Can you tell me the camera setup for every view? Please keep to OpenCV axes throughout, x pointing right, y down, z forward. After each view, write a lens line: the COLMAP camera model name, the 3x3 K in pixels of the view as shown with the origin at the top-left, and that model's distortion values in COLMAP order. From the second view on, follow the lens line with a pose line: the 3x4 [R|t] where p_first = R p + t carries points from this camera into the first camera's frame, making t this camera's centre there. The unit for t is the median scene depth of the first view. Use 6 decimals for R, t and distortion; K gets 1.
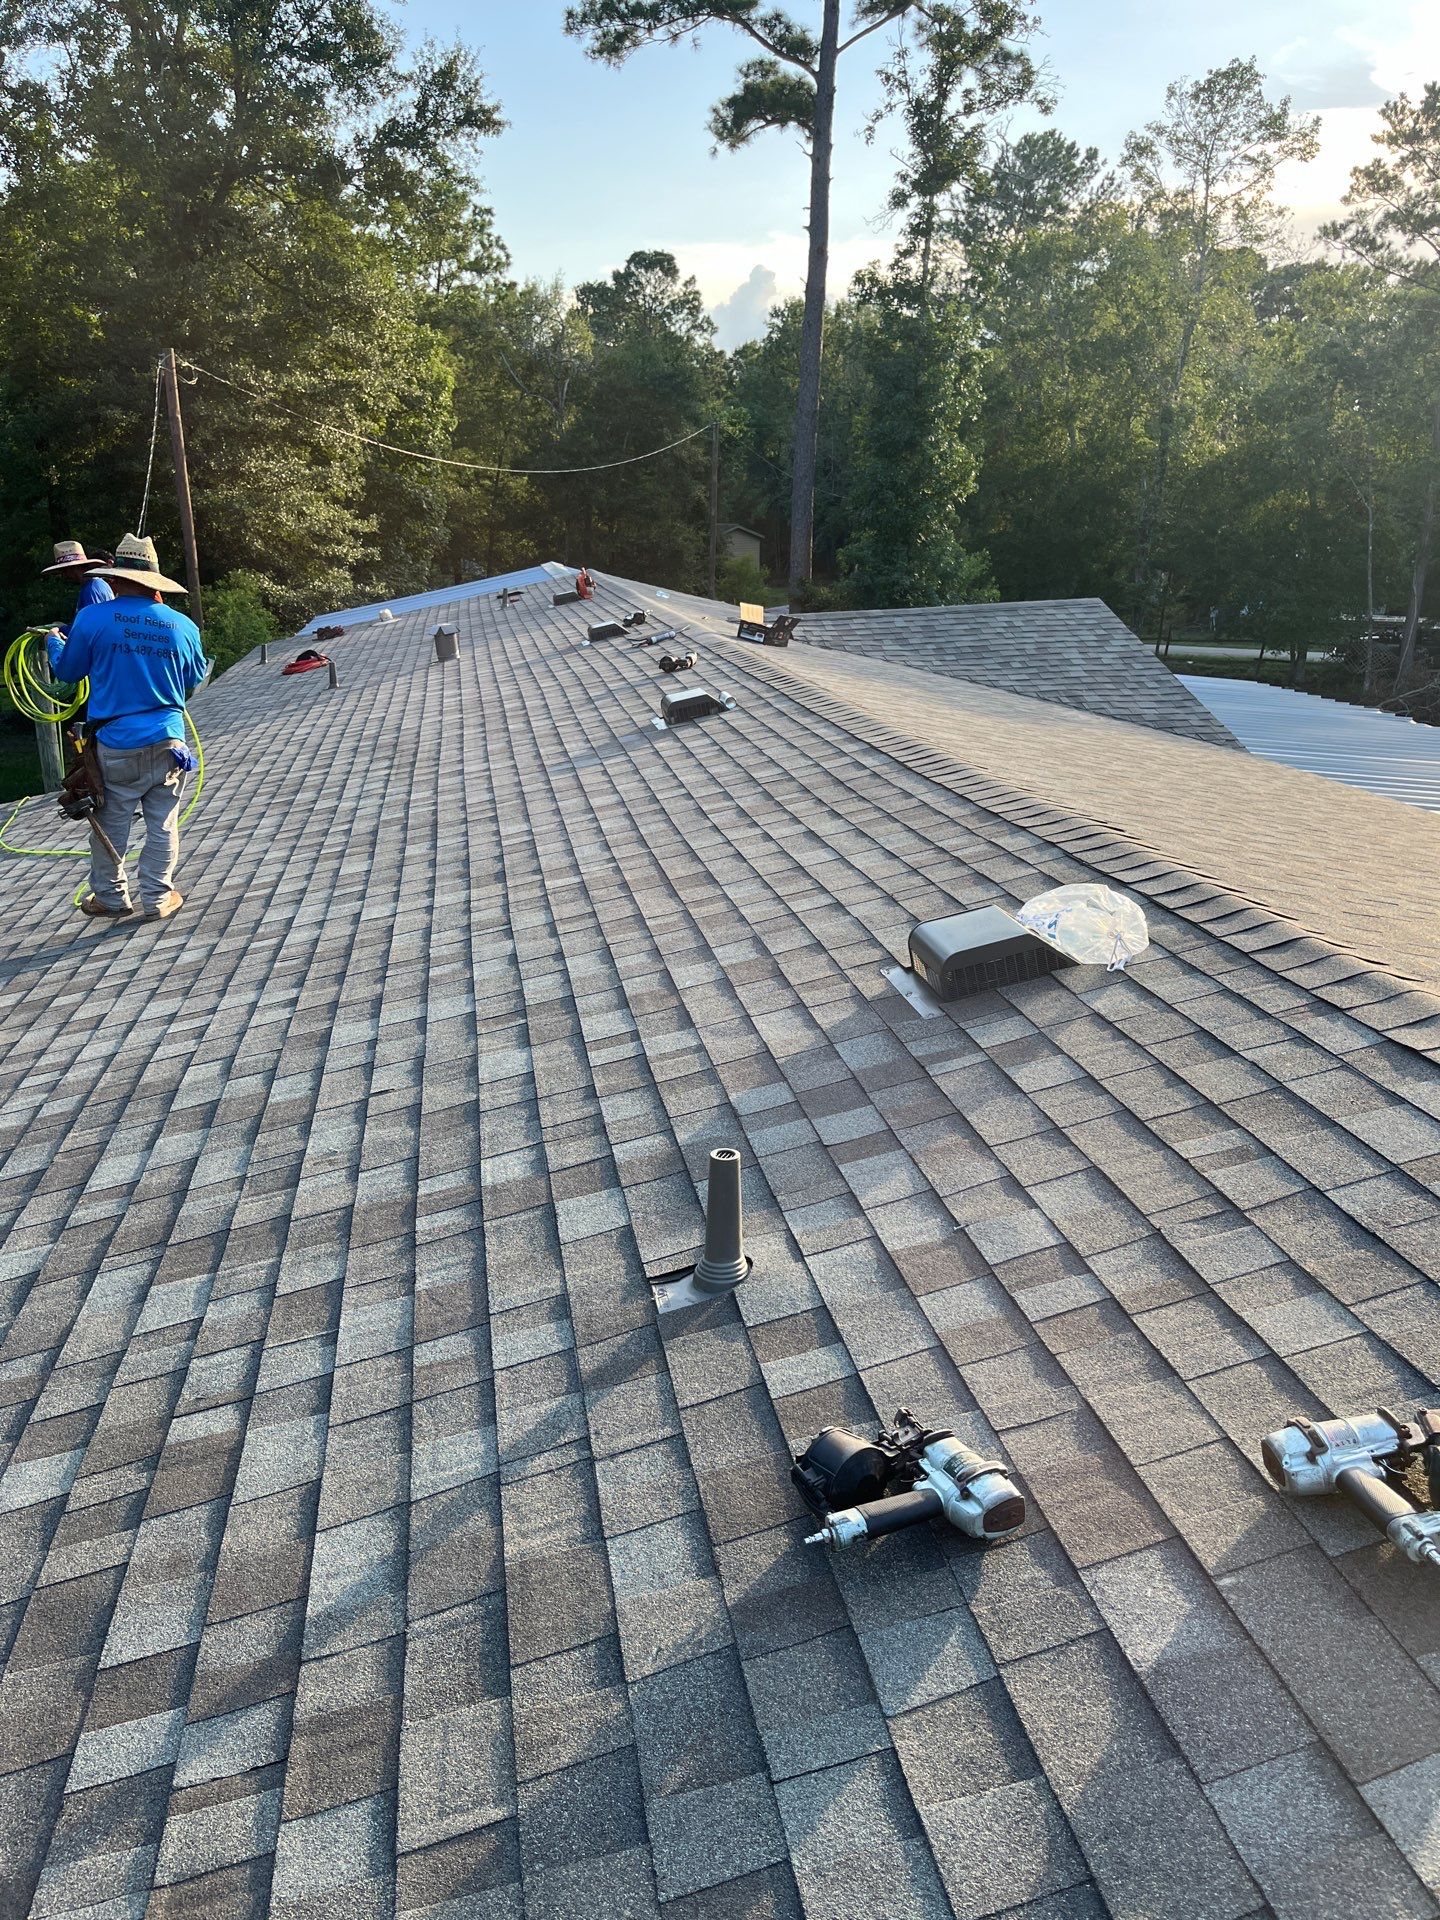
lens RADIAL K [[1414.2, 0, 720.0], [0, 1414.2, 960.0], [0, 0, 1]] dist [0.003528, -0.000767]
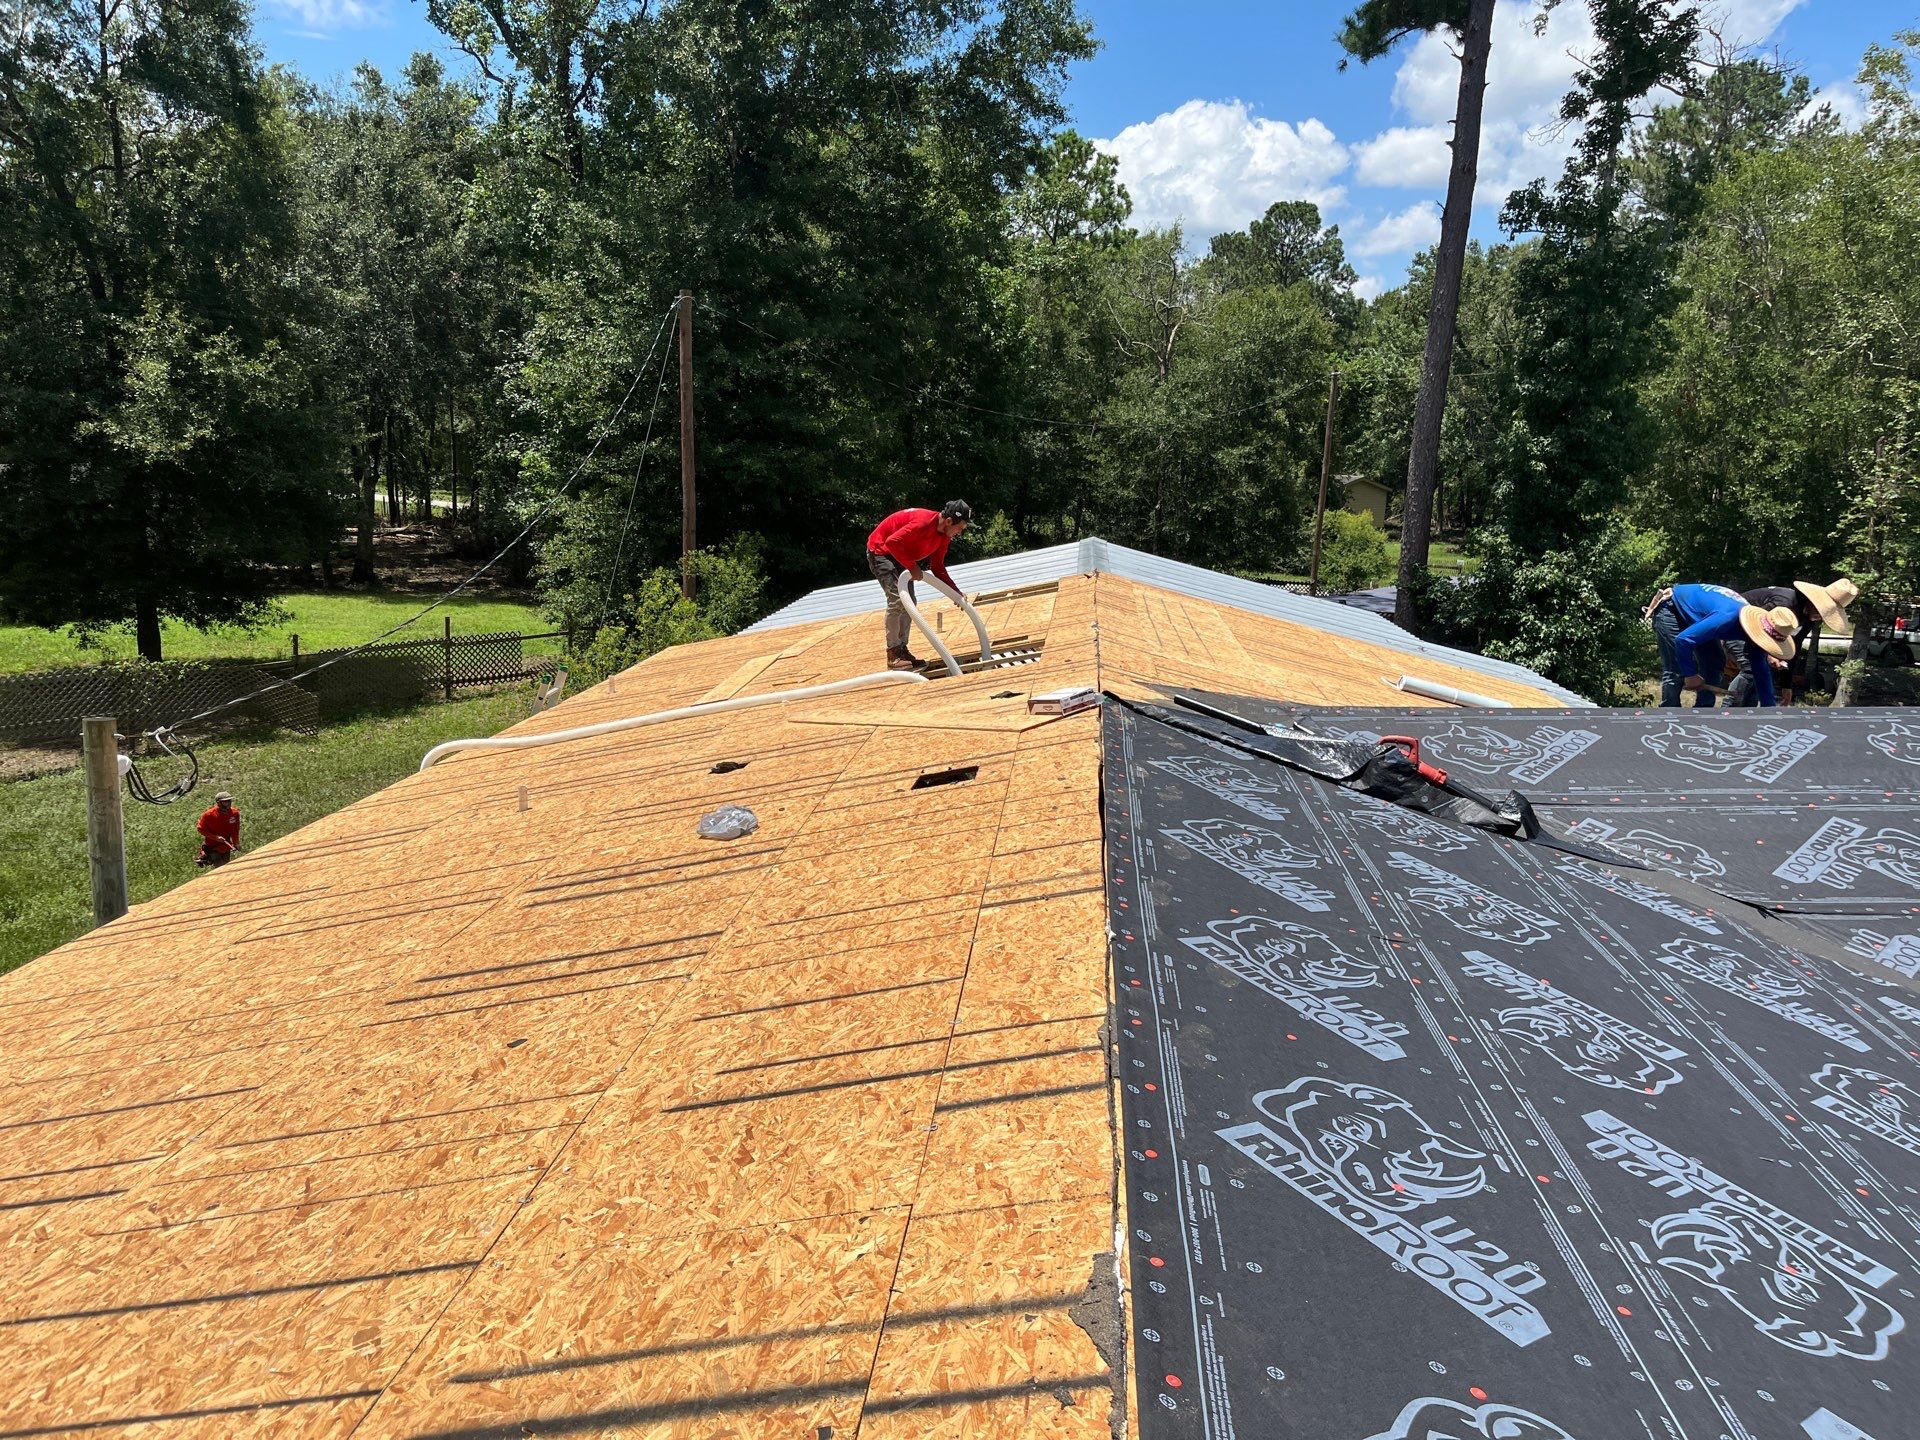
lens RADIAL K [[1472.1, 0, 960.0], [0, 1472.1, 720.0], [0, 0, 1]] dist [0.119201, -0.129076]
pose [[0.968768, 0.068611, -0.238286, 0.014050], [-0.099333, 0.987864, -0.119404, -0.049388], [0.227202, 0.139345, 0.963827, 0.122917]]
